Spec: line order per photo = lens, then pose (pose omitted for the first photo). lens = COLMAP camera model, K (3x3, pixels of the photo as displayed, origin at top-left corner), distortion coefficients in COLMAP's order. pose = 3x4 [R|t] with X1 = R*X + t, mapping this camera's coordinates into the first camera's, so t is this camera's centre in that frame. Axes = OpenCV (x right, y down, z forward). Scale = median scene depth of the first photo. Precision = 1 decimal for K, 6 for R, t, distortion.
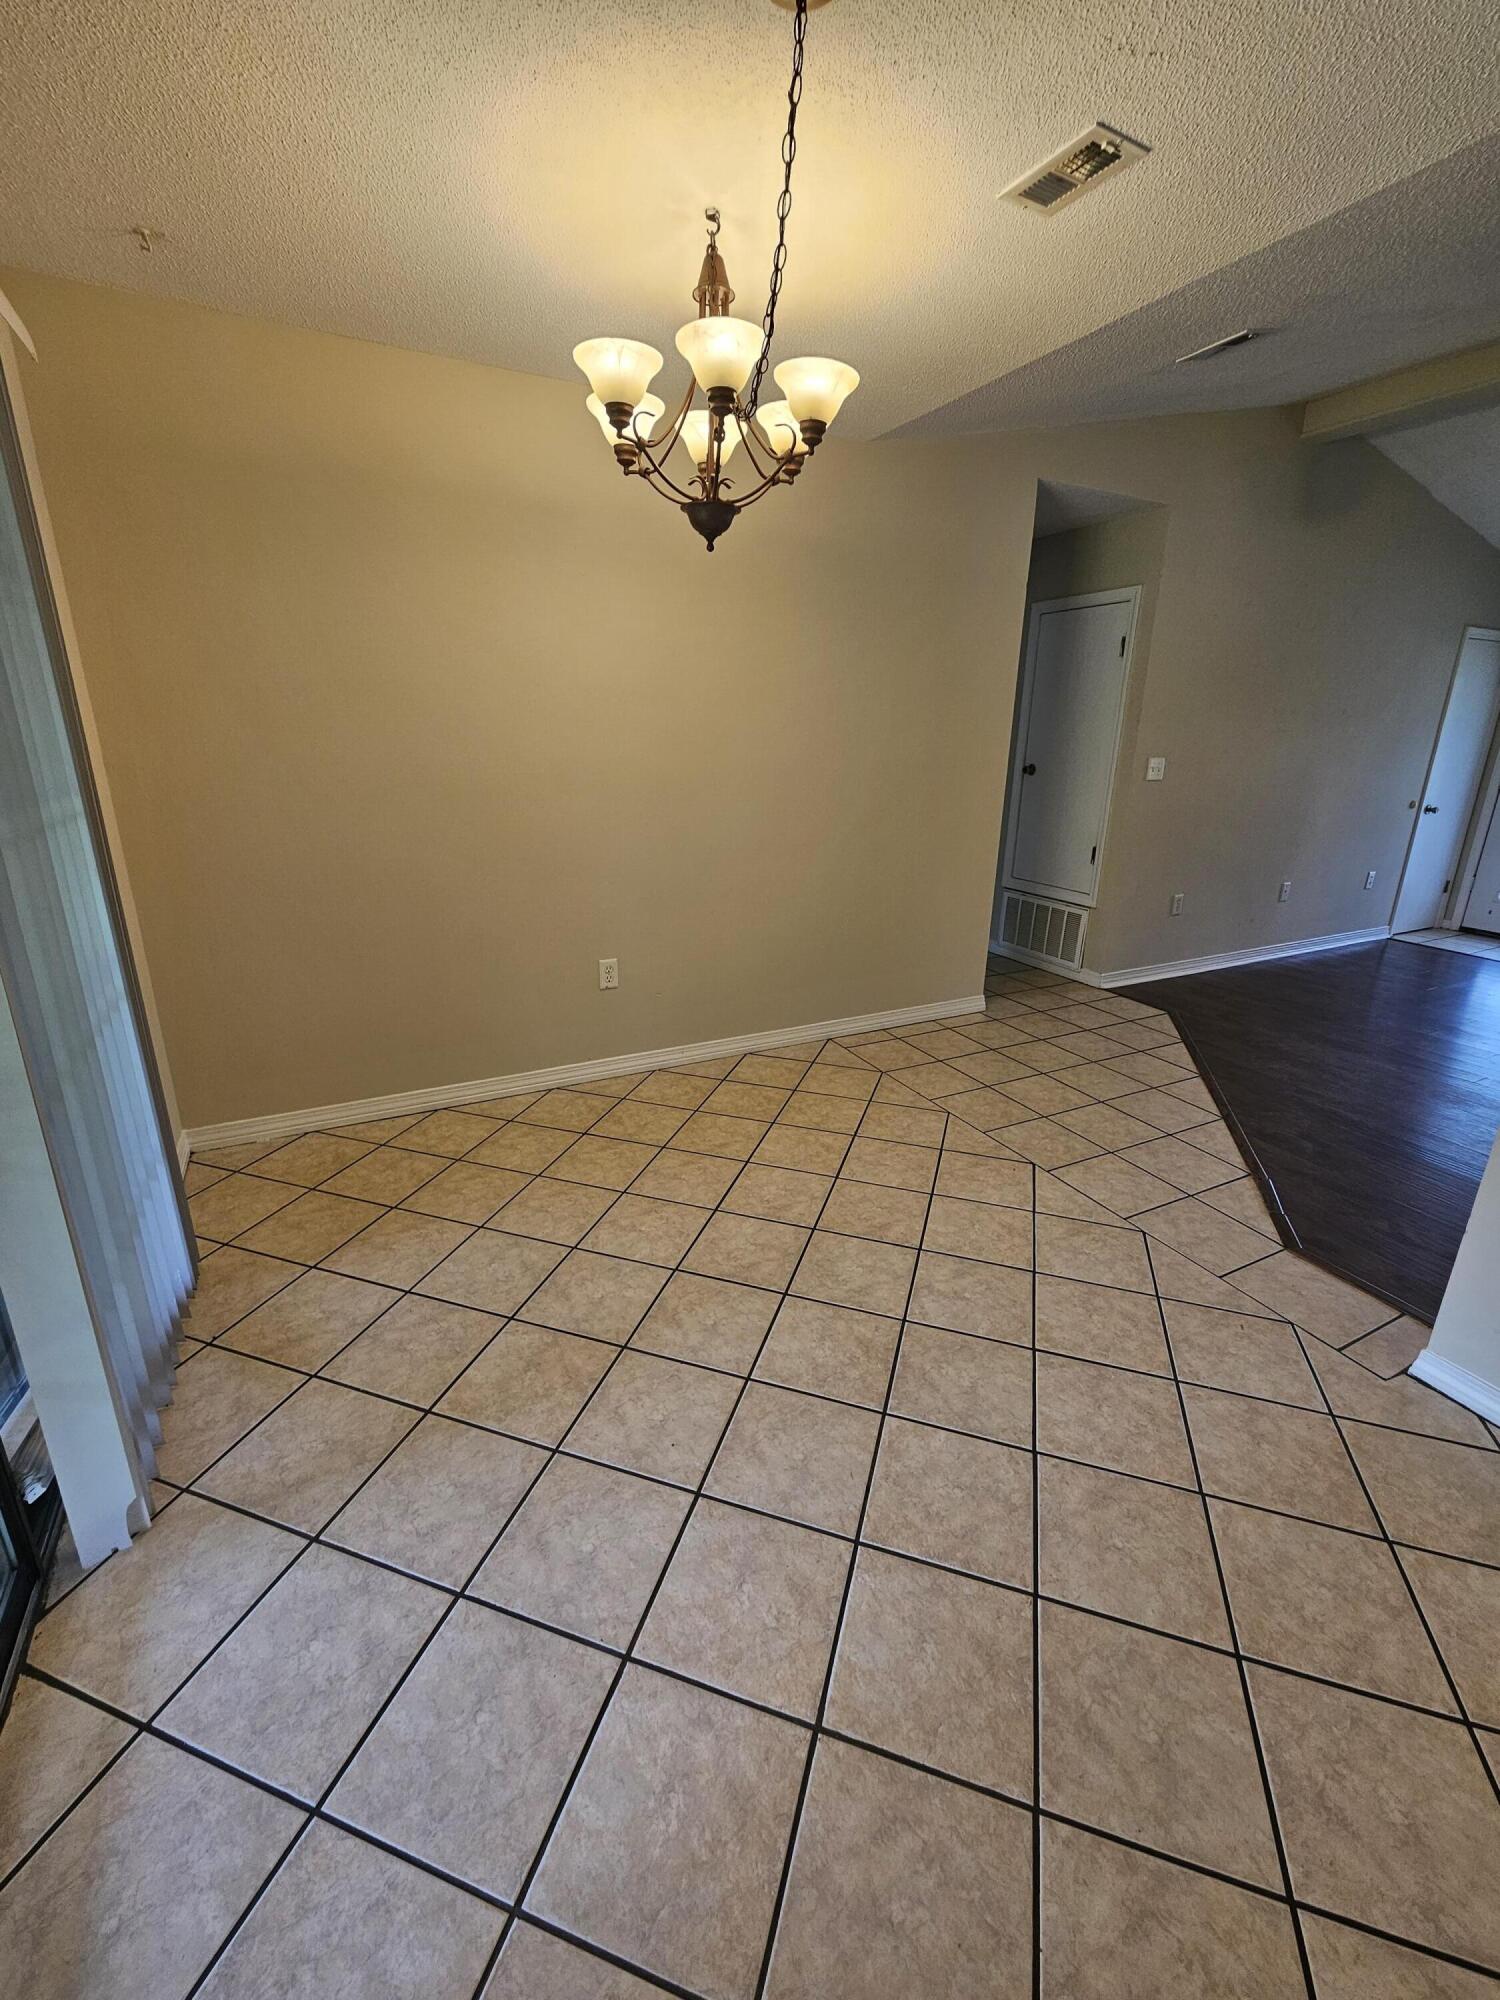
lens RADIAL K [[812.8, 0, 741.9], [0, 812.8, 985.9], [0, 0, 1]] dist [-0.013347, 0.004734]
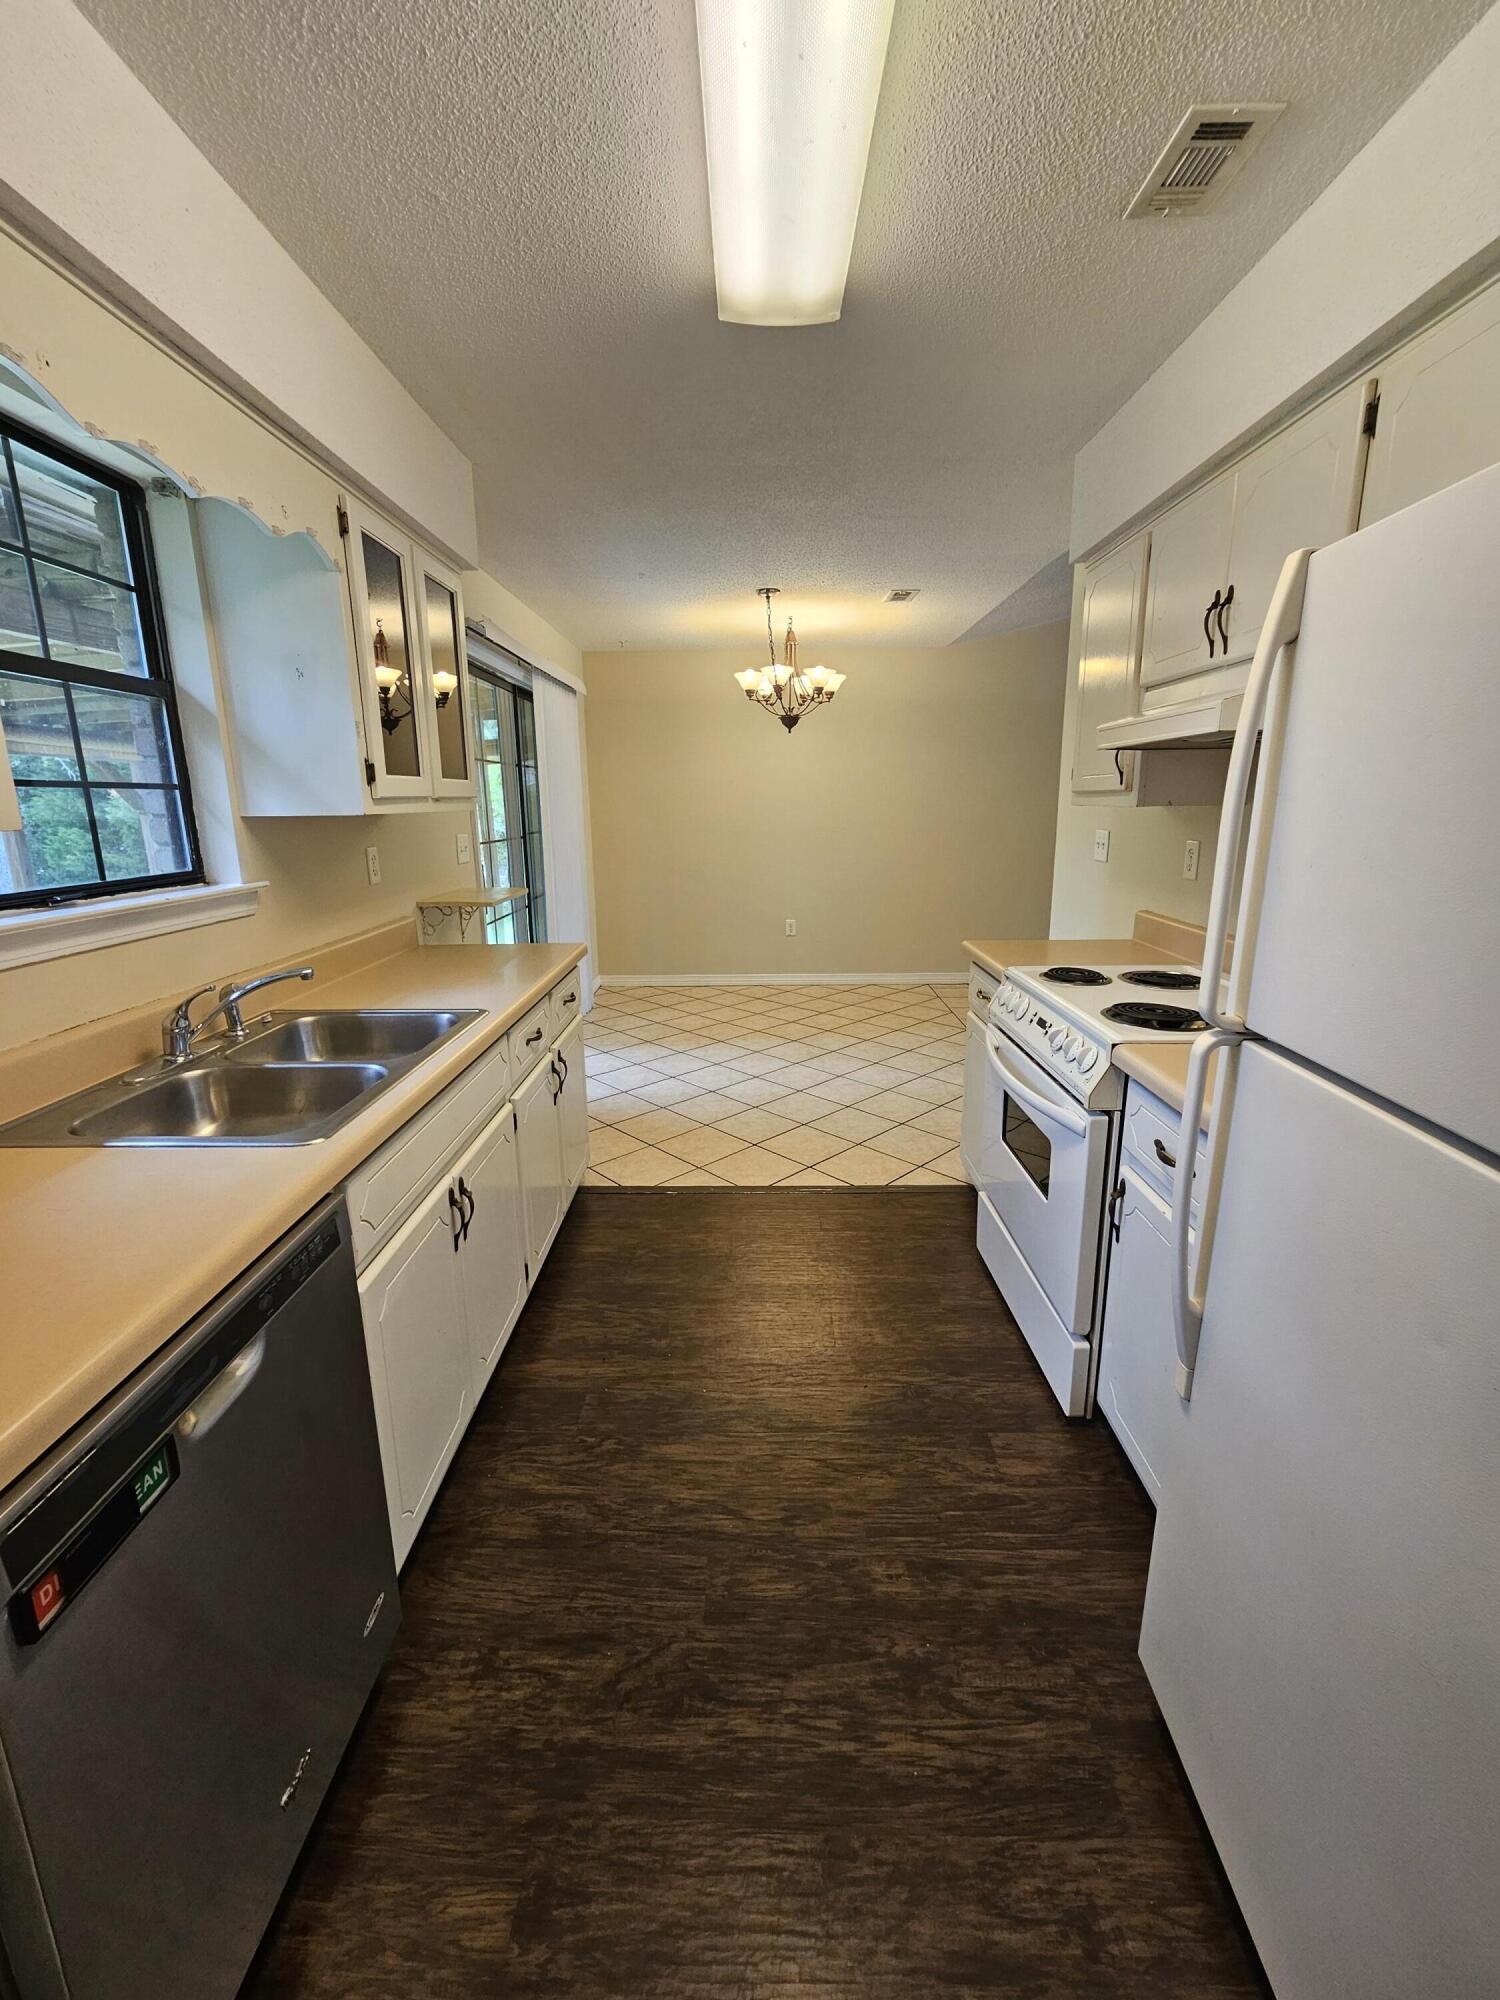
lens RADIAL K [[798.7, 0, 749.7], [0, 798.7, 973.4], [0, 0, 1]] dist [0.000703, 0.000013]
pose [[0.886987, 0.071264, -0.456263, 1.585815], [-0.111839, 0.991758, -0.062515, 0.567002], [0.448047, 0.106478, 0.887647, -1.801200]]
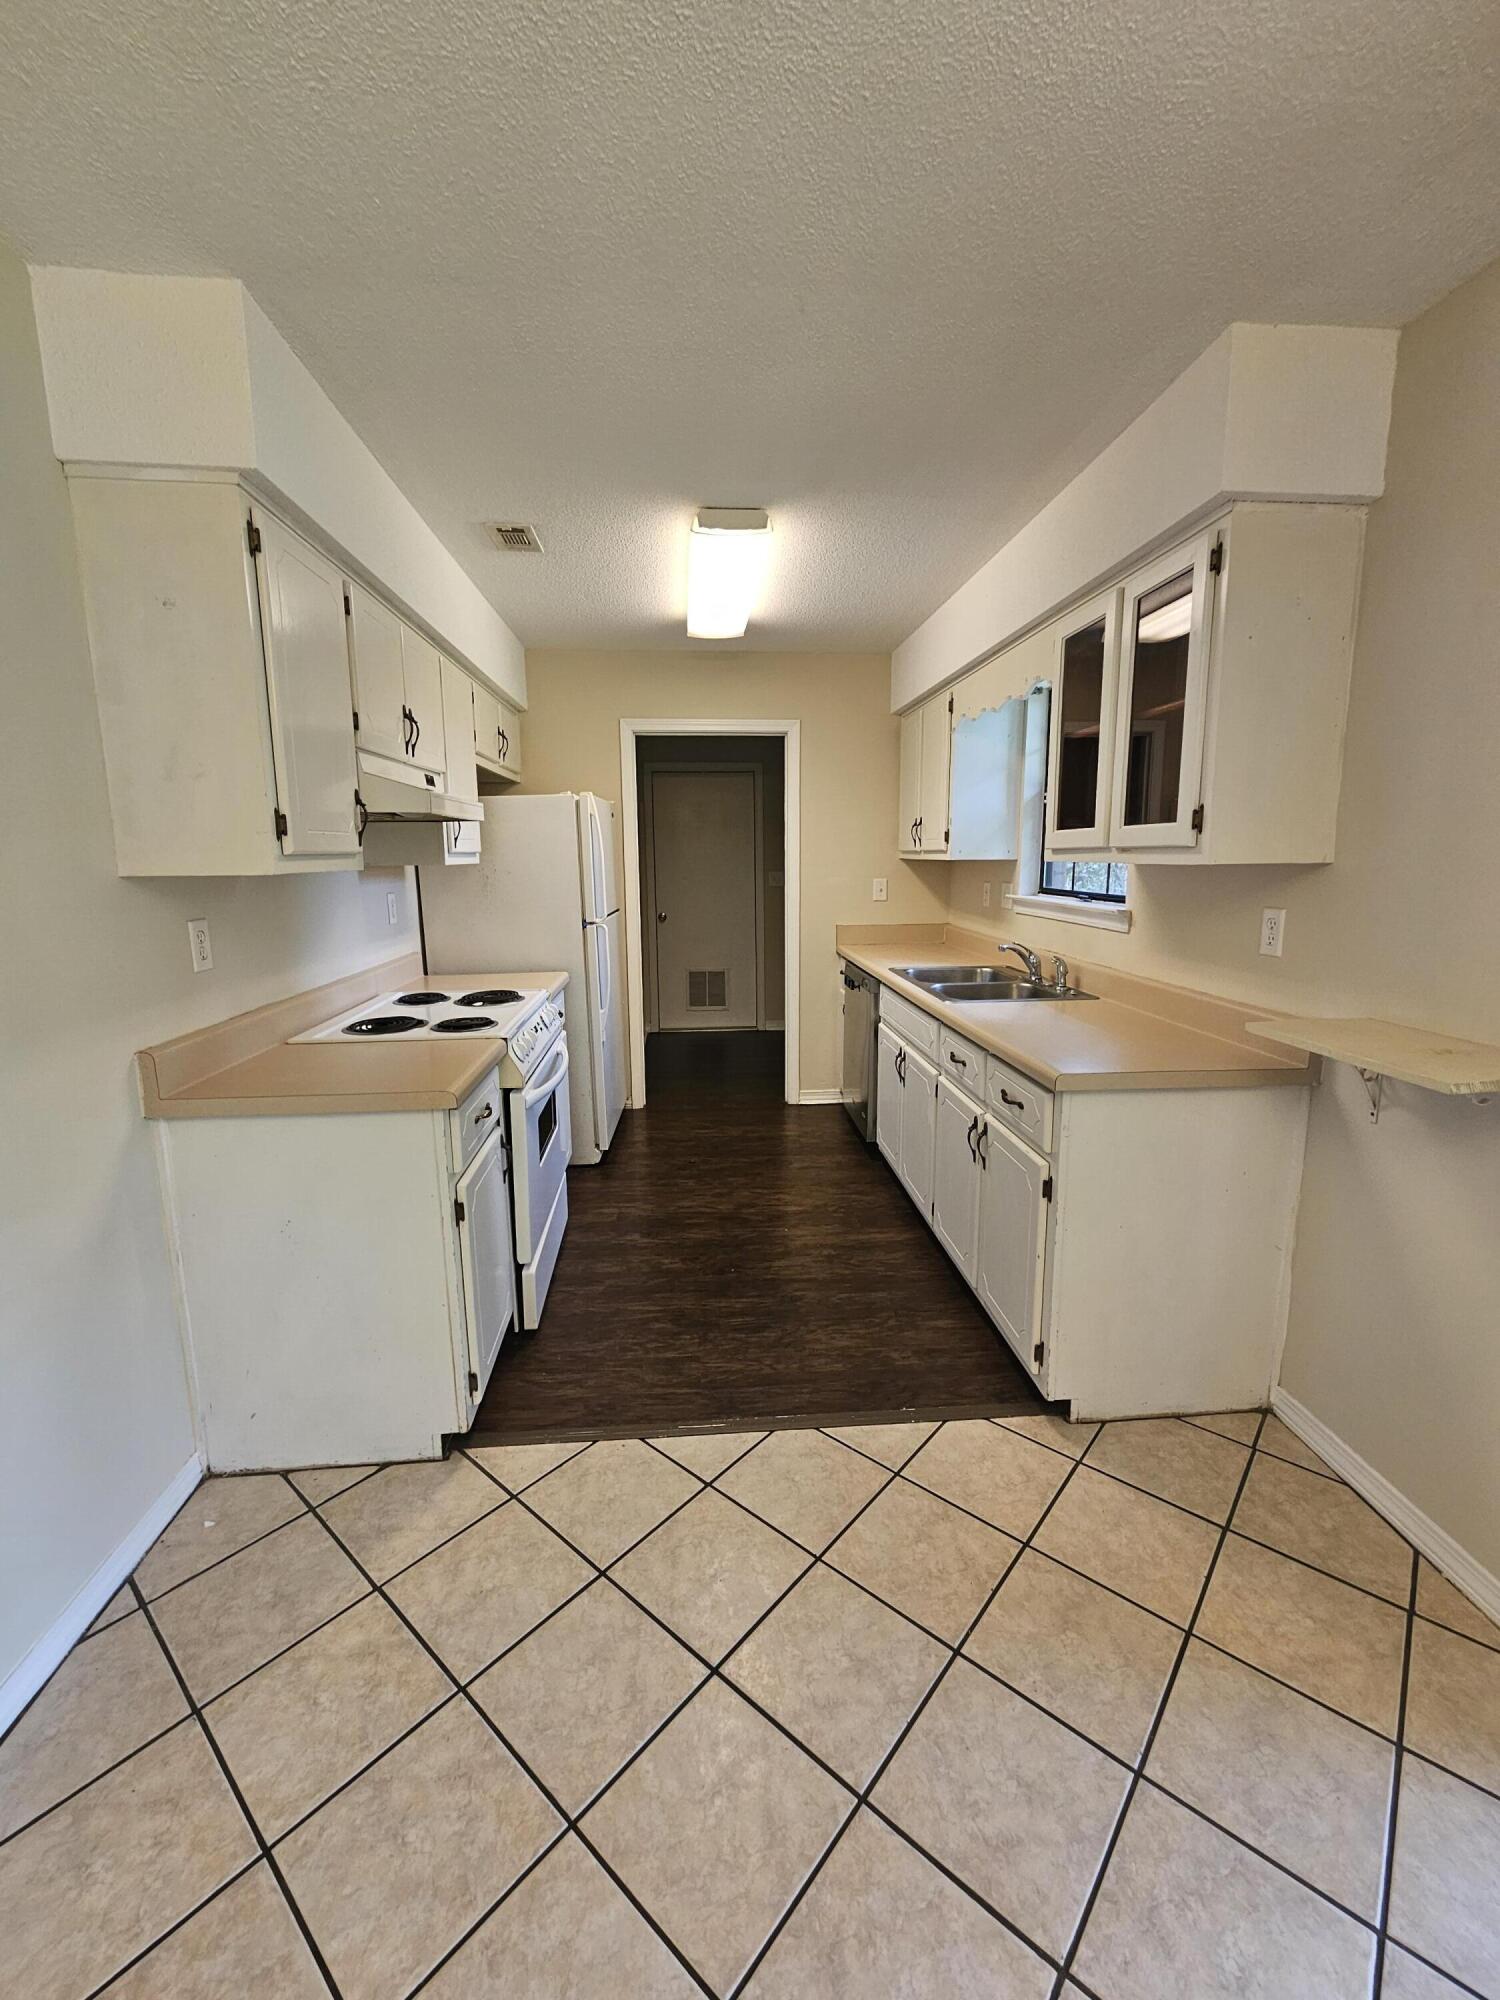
lens RADIAL K [[823.3, 0, 752.6], [0, 823.3, 987.3], [0, 0, 1]] dist [-0.002131, -0.000930]
pose [[-0.926806, -0.068570, 0.369227, 0.139559], [0.103776, 0.898140, 0.427287, -0.414456], [-0.360917, 0.434329, -0.825286, 1.277941]]
